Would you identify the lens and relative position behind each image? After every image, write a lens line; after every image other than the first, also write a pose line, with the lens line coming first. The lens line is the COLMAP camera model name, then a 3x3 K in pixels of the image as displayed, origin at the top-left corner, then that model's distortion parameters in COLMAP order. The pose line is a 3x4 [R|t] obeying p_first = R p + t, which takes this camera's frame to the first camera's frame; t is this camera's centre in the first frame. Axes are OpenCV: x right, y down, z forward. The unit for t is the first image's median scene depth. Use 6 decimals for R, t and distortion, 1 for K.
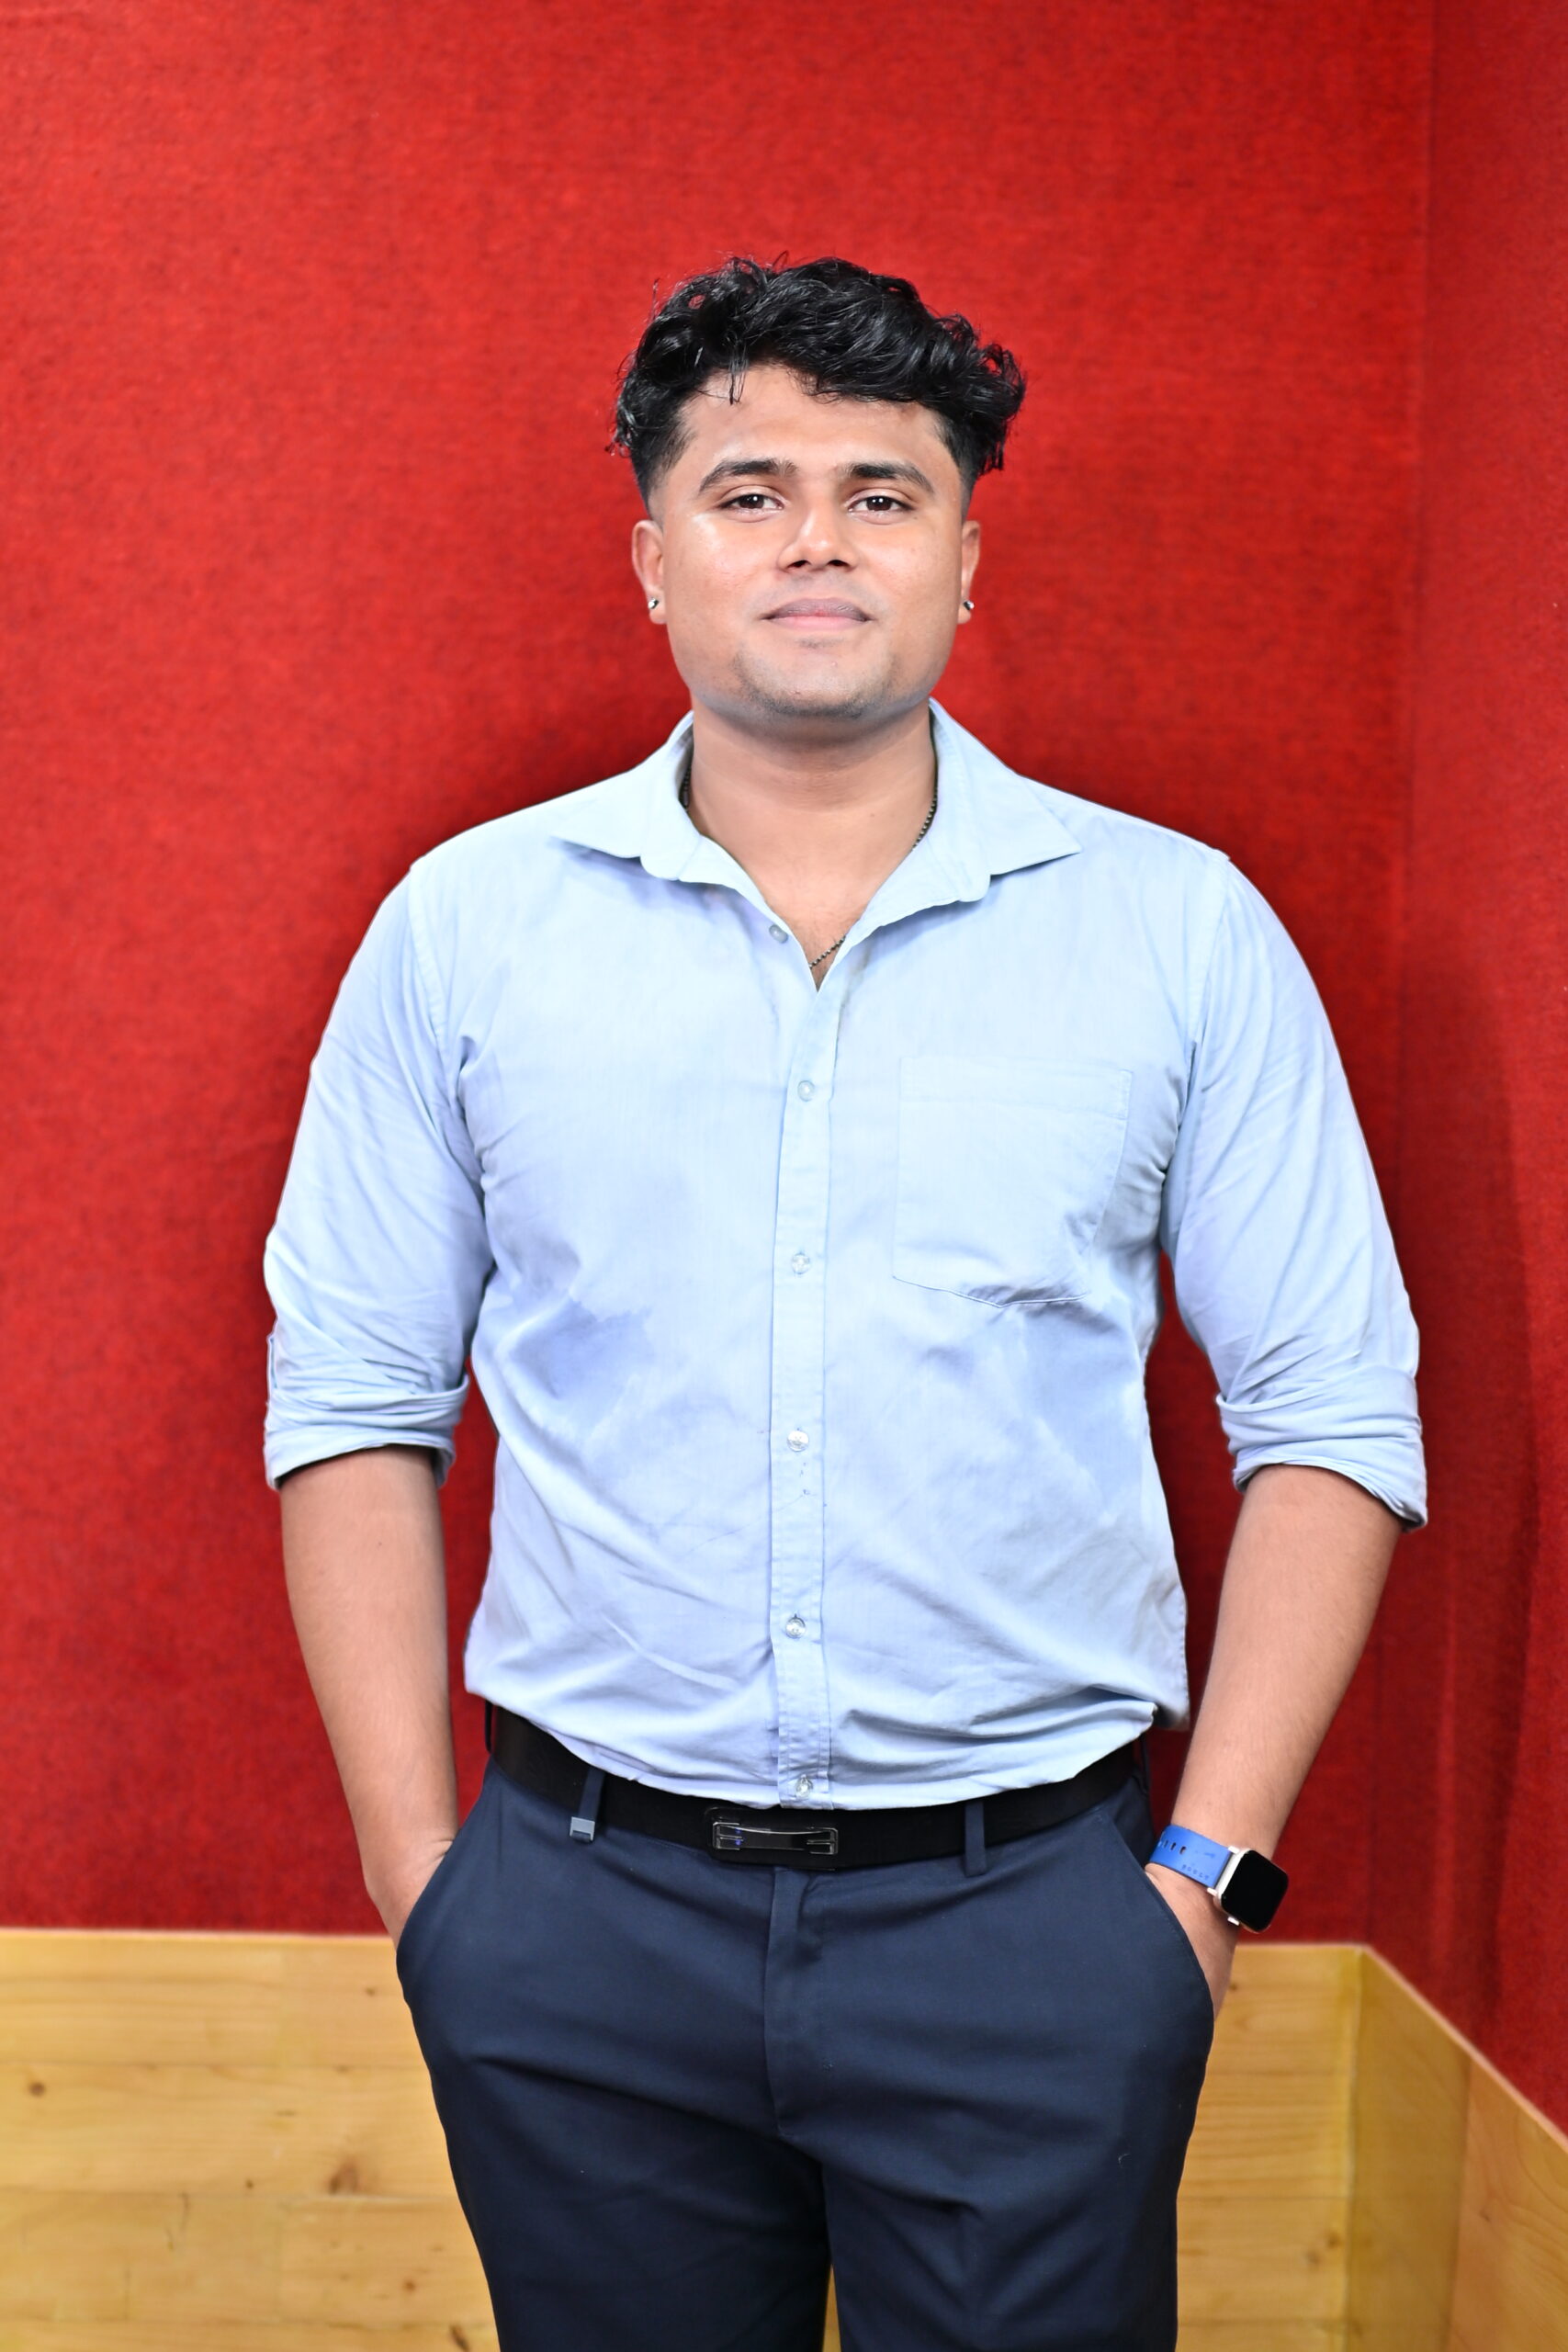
lens RADIAL K [[3552.2, 0, 769.8], [0, 3552.2, 1181.9], [0, 0, 1]] dist [-0.003610, 0.000000]
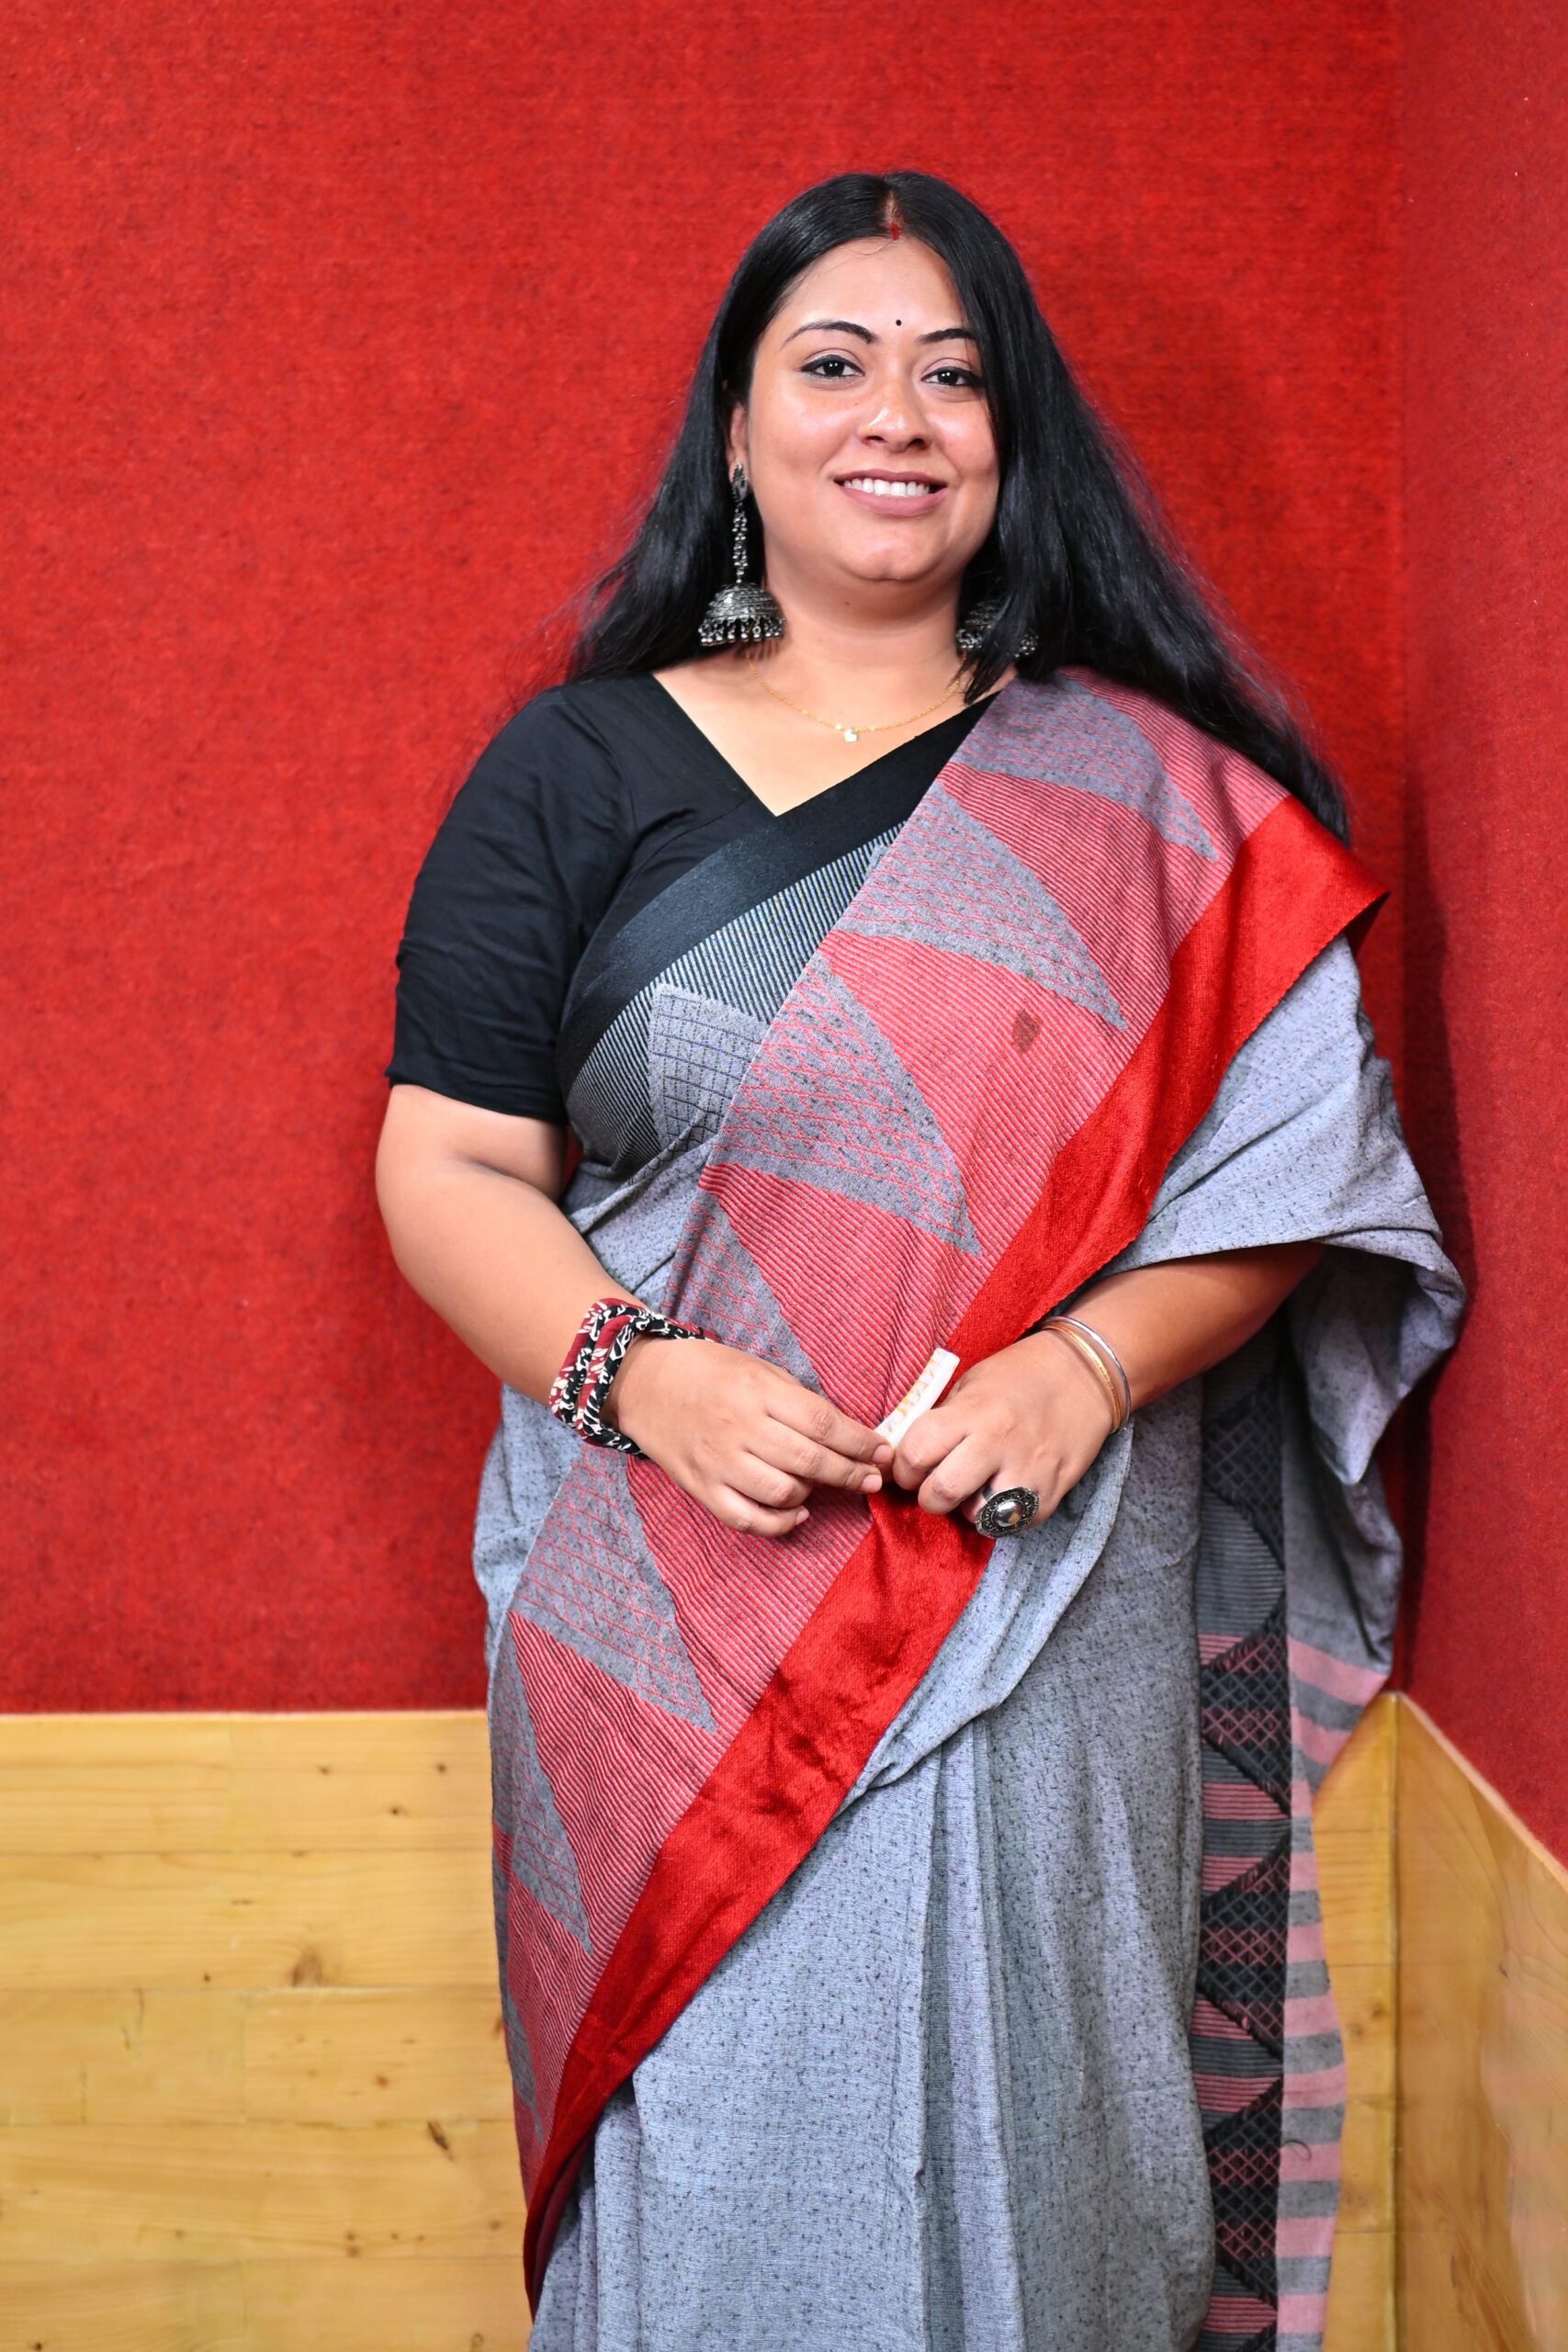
lens RADIAL K [[3552.2, 0, 800.7], [0, 3552.2, 1163.0], [0, 0, 1]] dist [-0.003610, 0.000000]
pose [[0.997334, -0.039012, -0.061668, 0.076888], [0.041287, 0.998497, 0.036057, 0.039910], [0.060169, -0.038507, 0.997445, 0.081077]]
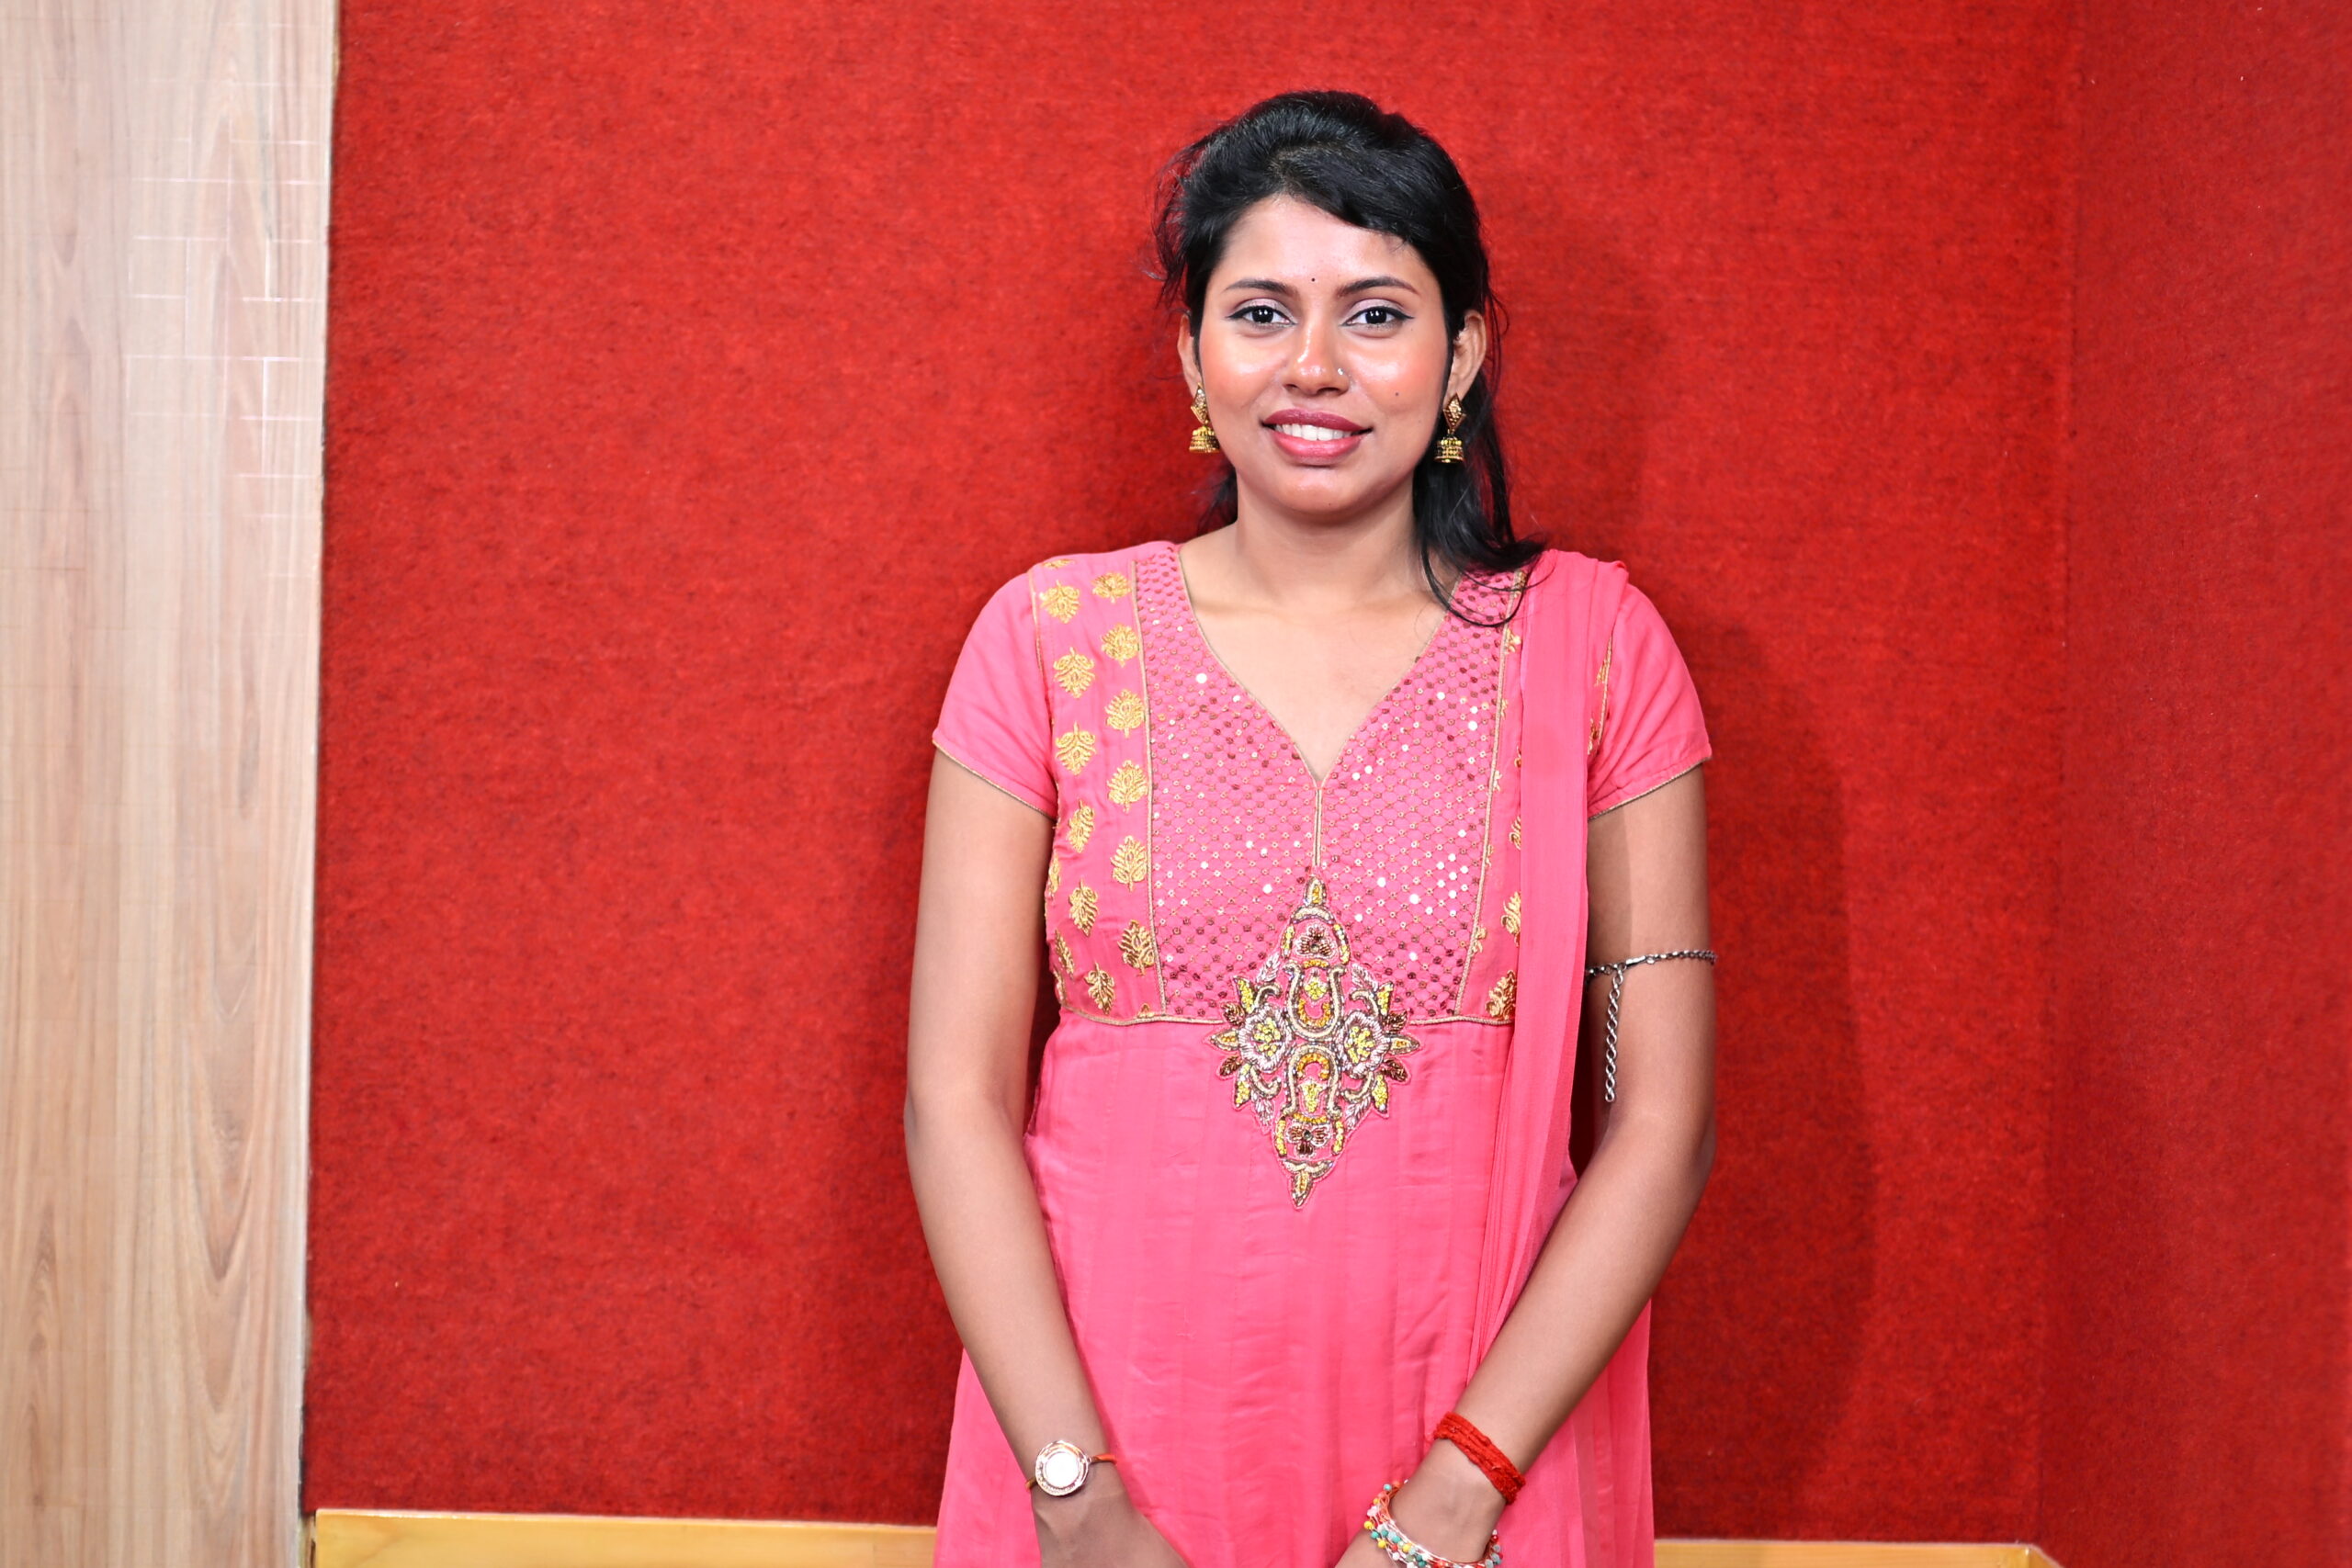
lens RADIAL K [[3552.2, 0, 1177.4], [0, 3552.2, 763.5], [0, 0, 1]] dist [-0.003610, 0.000000]
pose [[0.998048, -0.004850, -0.062262, 0.003552], [0.004669, 0.999984, -0.003063, 0.013407], [0.062276, 0.002767, 0.998055, 0.063242]]
